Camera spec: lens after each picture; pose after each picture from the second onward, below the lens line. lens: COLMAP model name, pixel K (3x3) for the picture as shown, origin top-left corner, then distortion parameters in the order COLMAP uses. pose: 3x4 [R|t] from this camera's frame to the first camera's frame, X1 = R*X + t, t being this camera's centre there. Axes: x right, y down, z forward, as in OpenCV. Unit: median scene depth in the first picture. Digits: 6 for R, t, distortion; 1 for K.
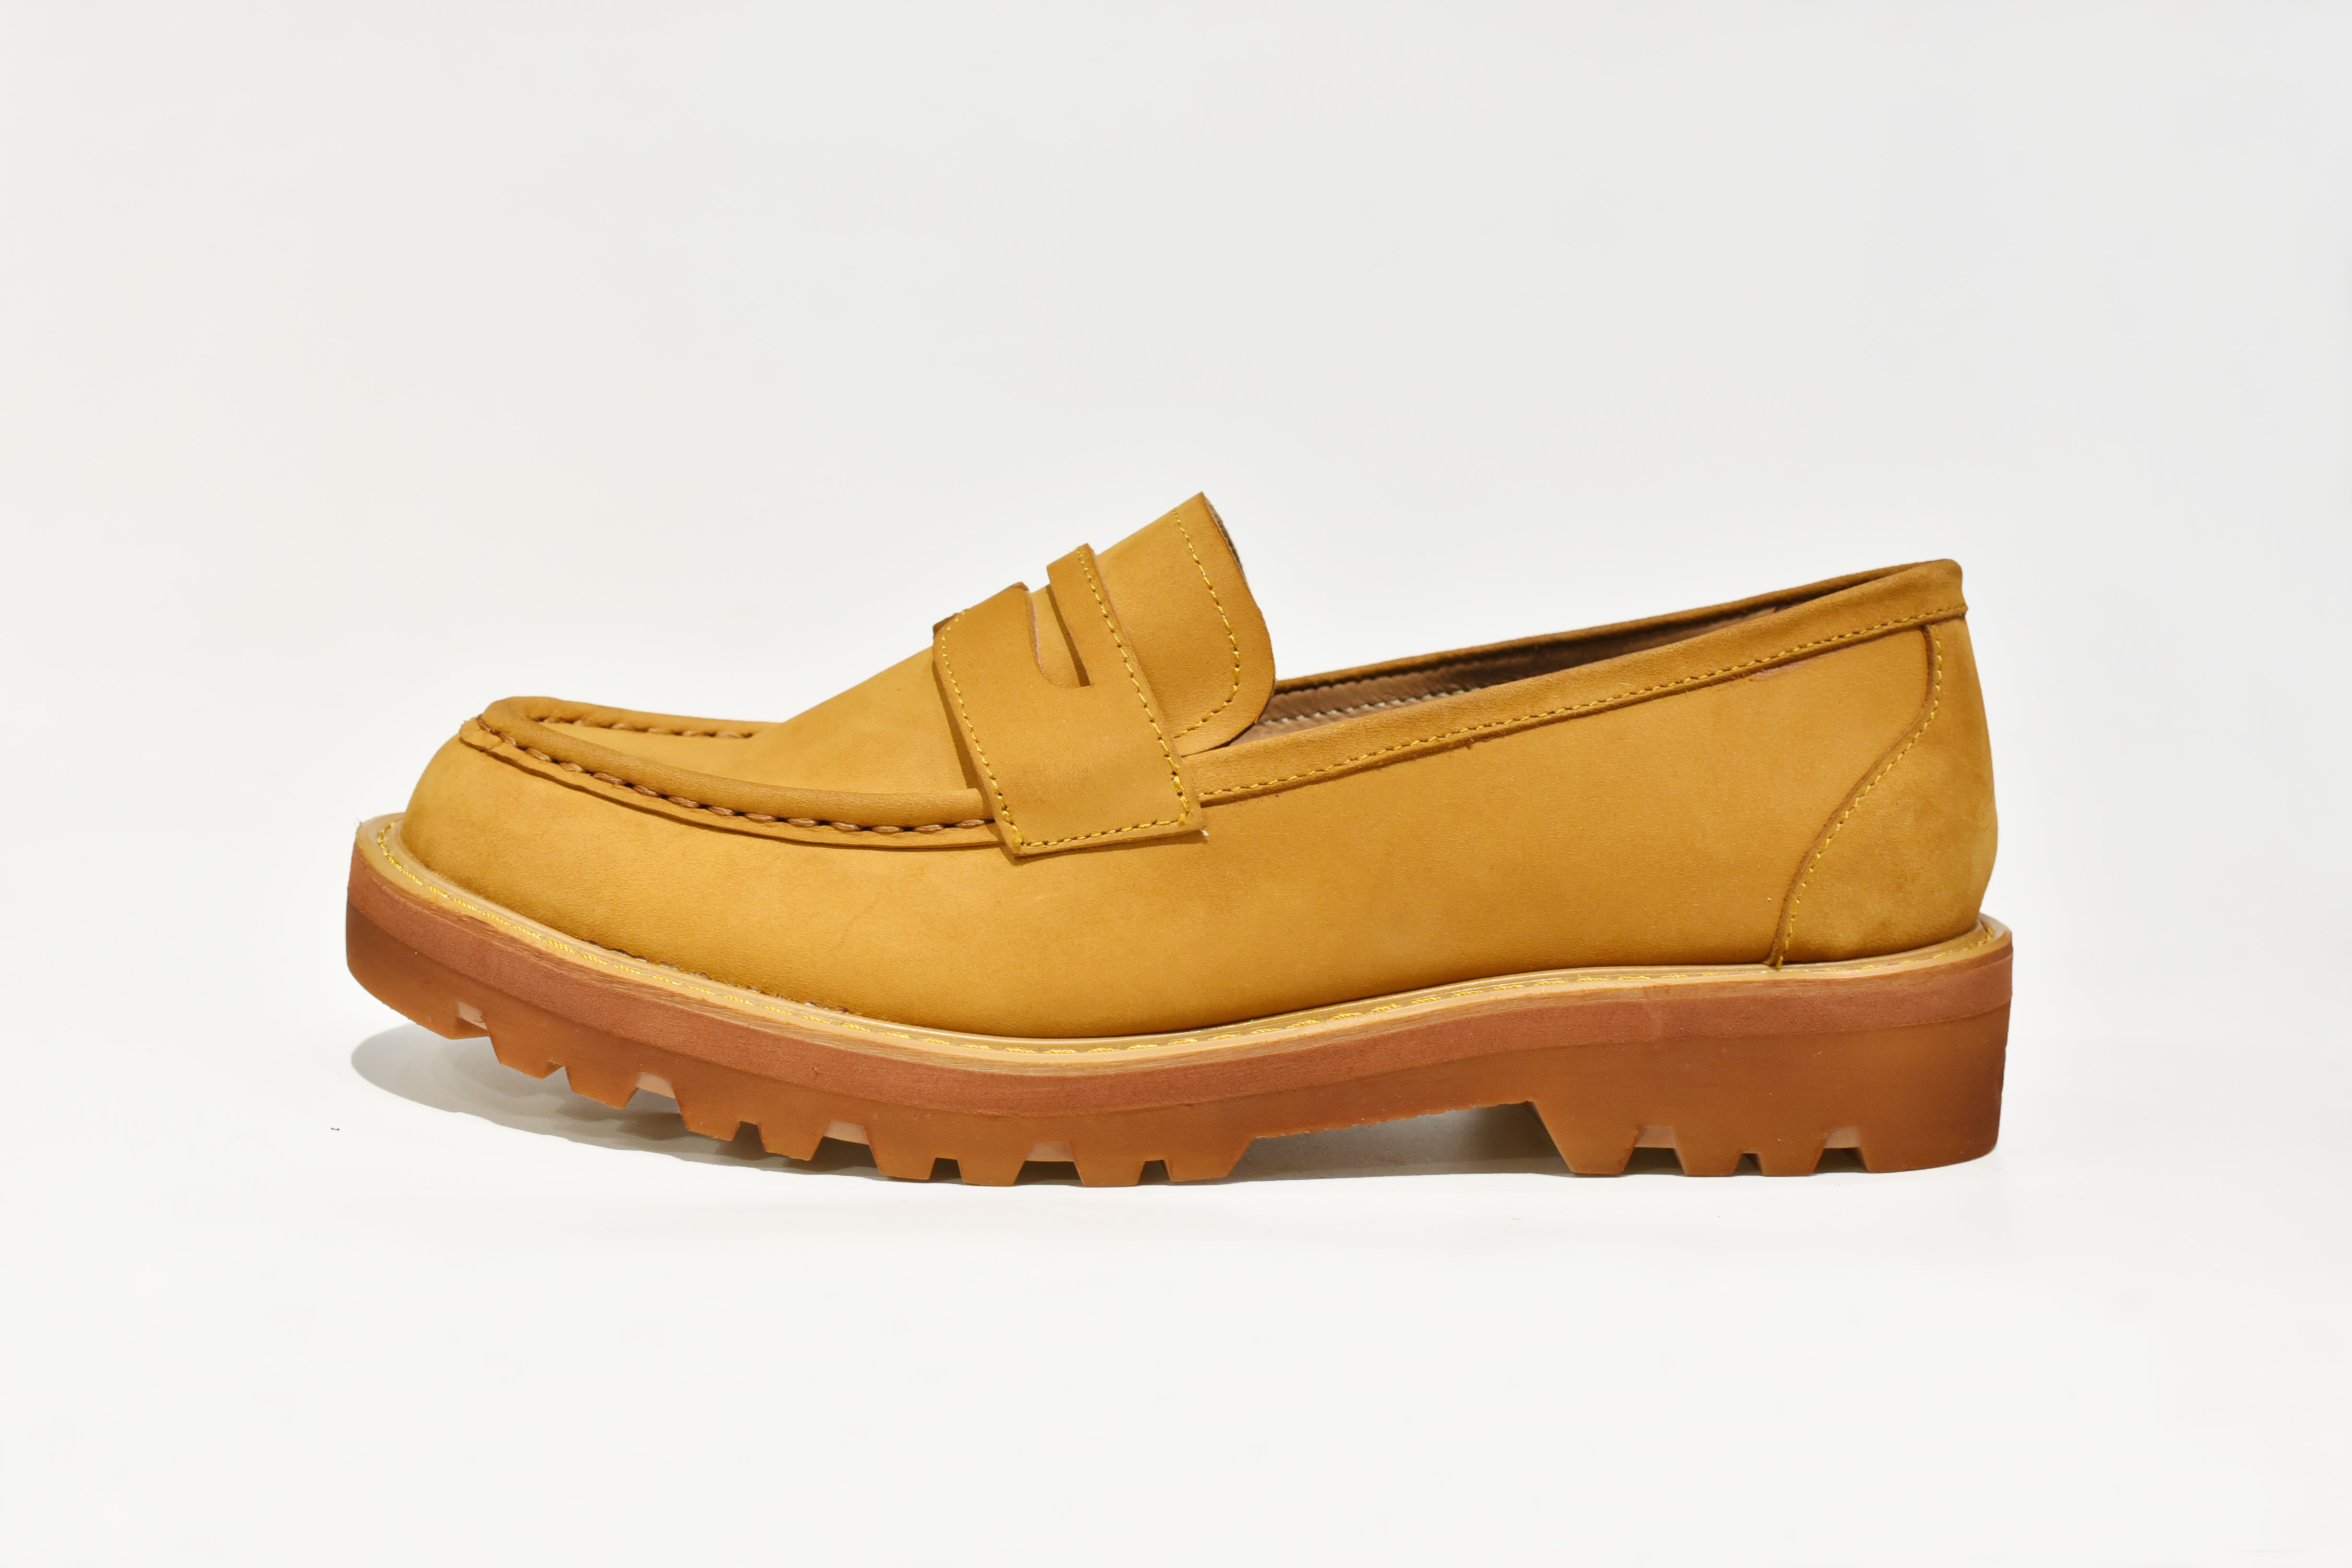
lens RADIAL K [[3511.3, 0, 1182.6], [0, 3511.3, 801.9], [0, 0, 1]] dist [-0.003716, 0.000000]
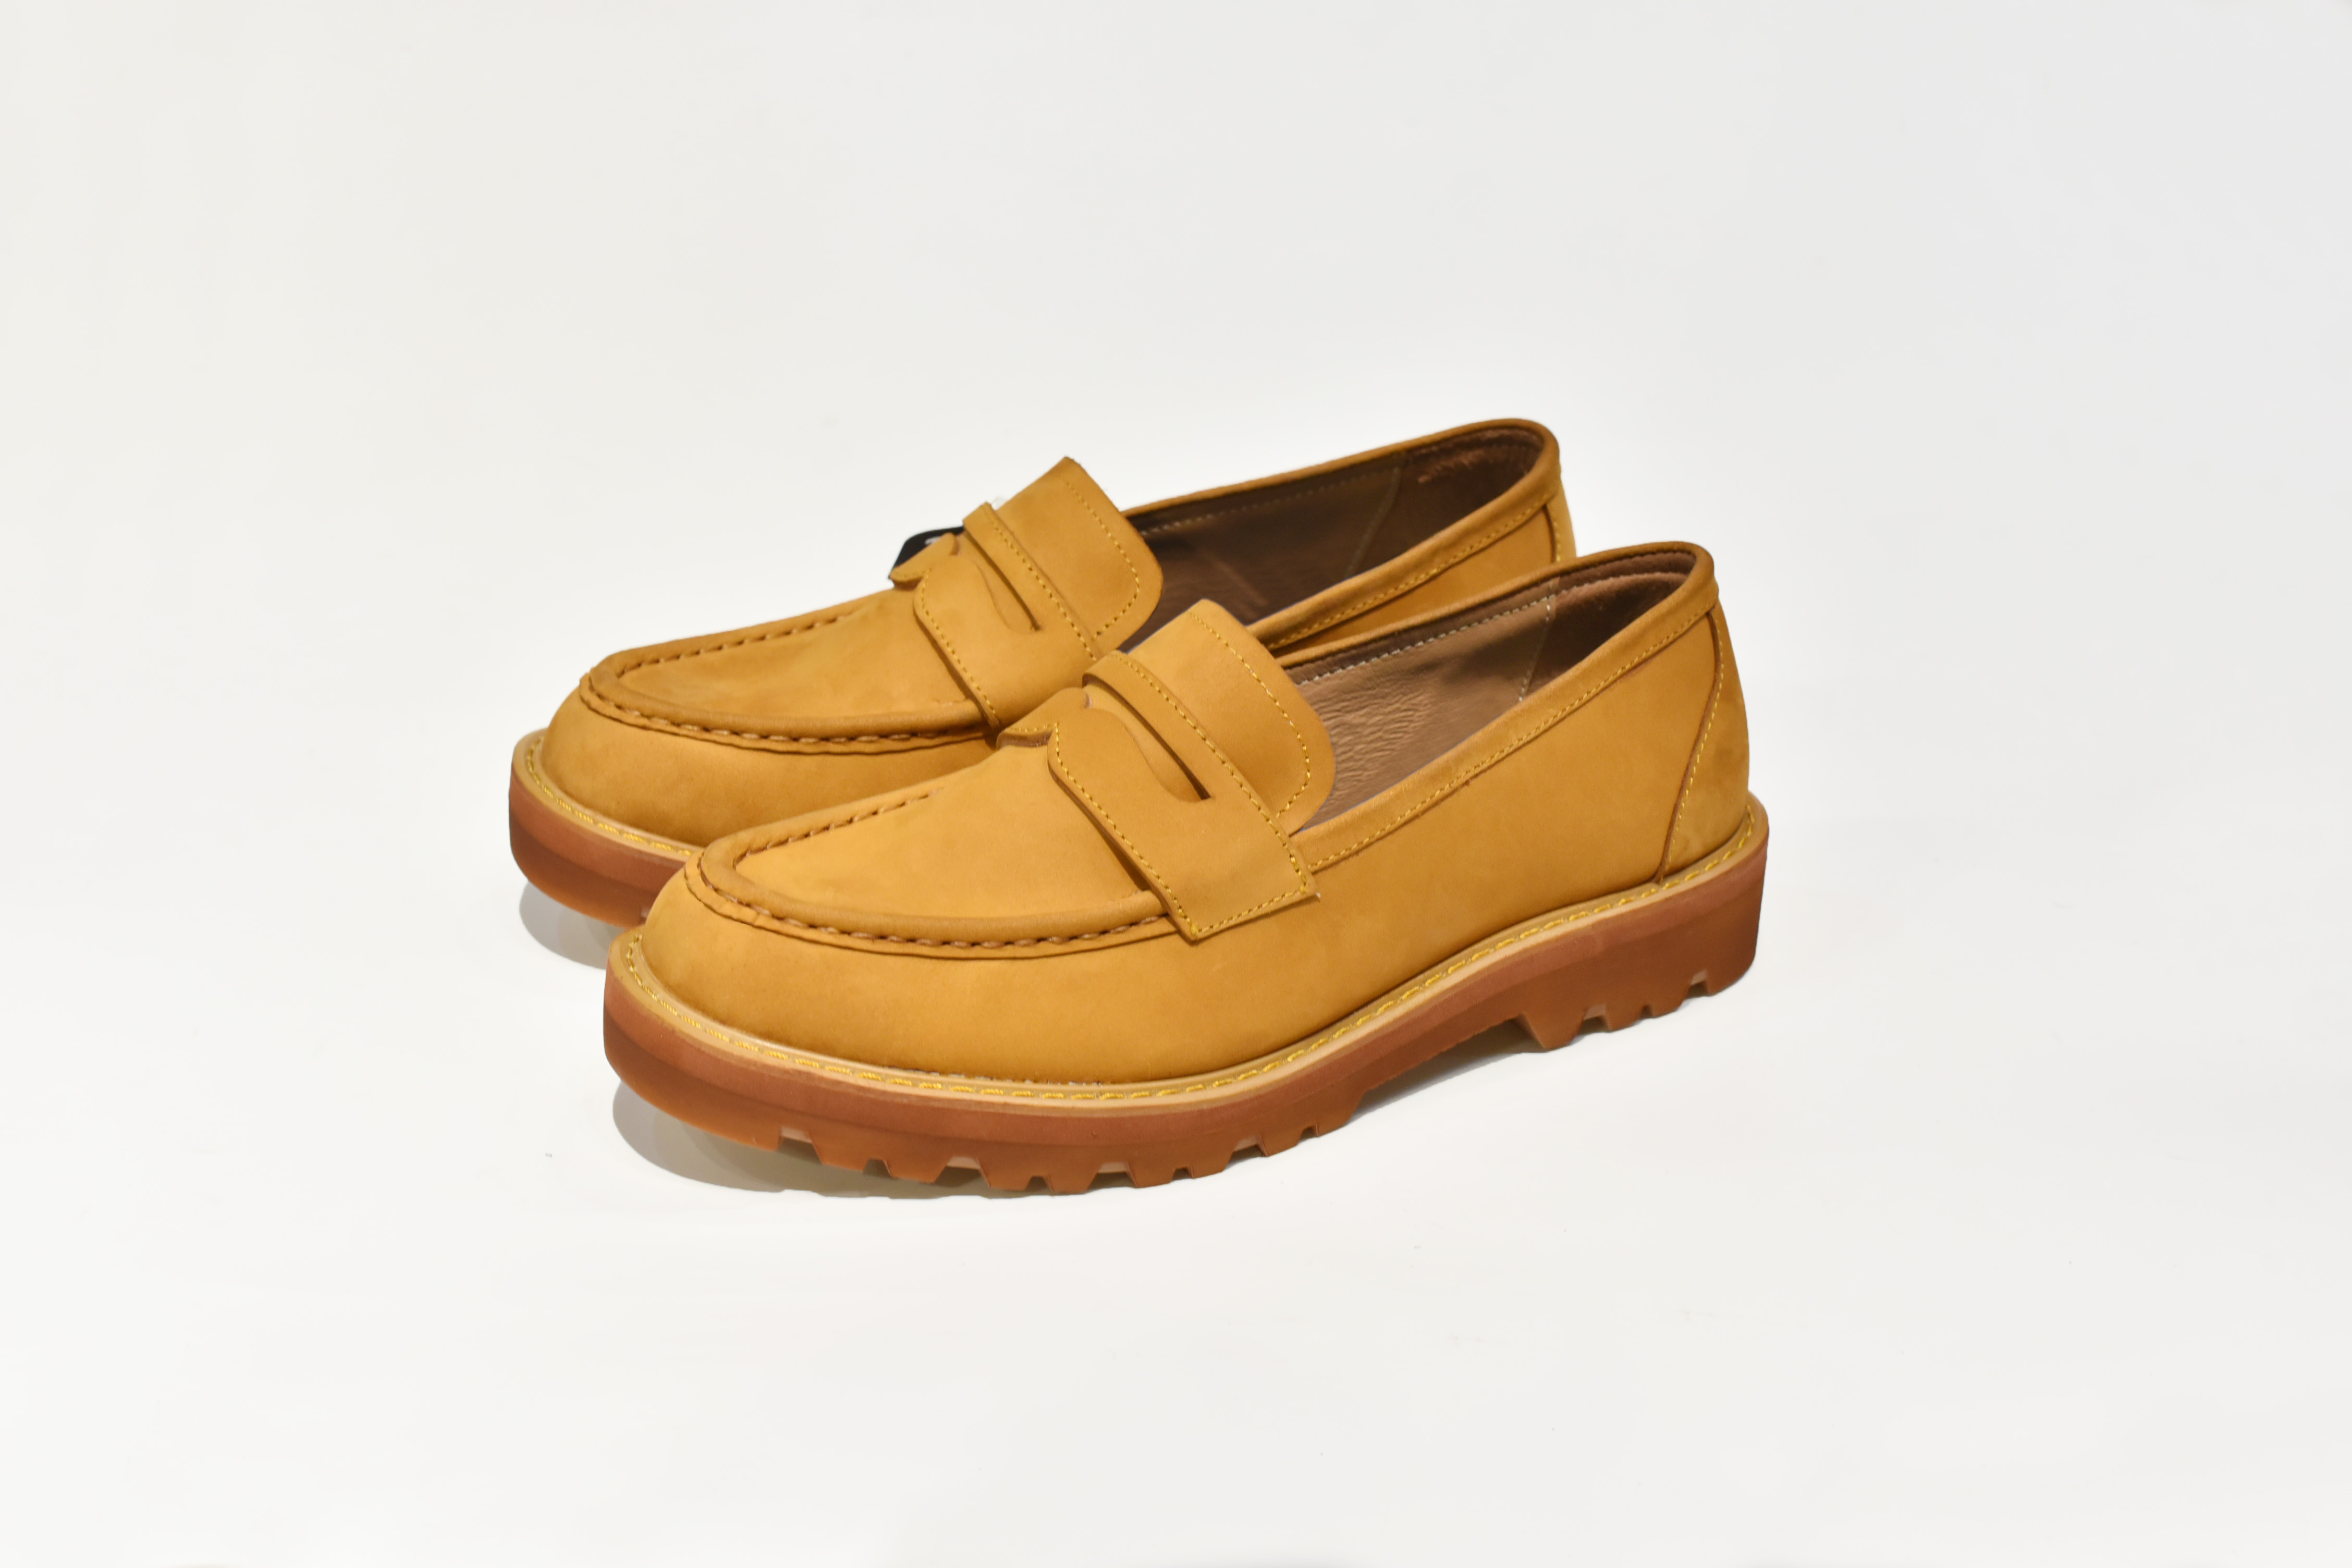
lens RADIAL K [[3511.3, 0, 1173.2], [0, 3511.3, 791.7], [0, 0, 1]] dist [-0.003716, 0.000000]
pose [[0.904901, -0.209002, 0.370772, -0.539977], [0.091870, 0.946508, 0.309325, -0.454691], [-0.415588, -0.245846, 0.875697, -0.163965]]
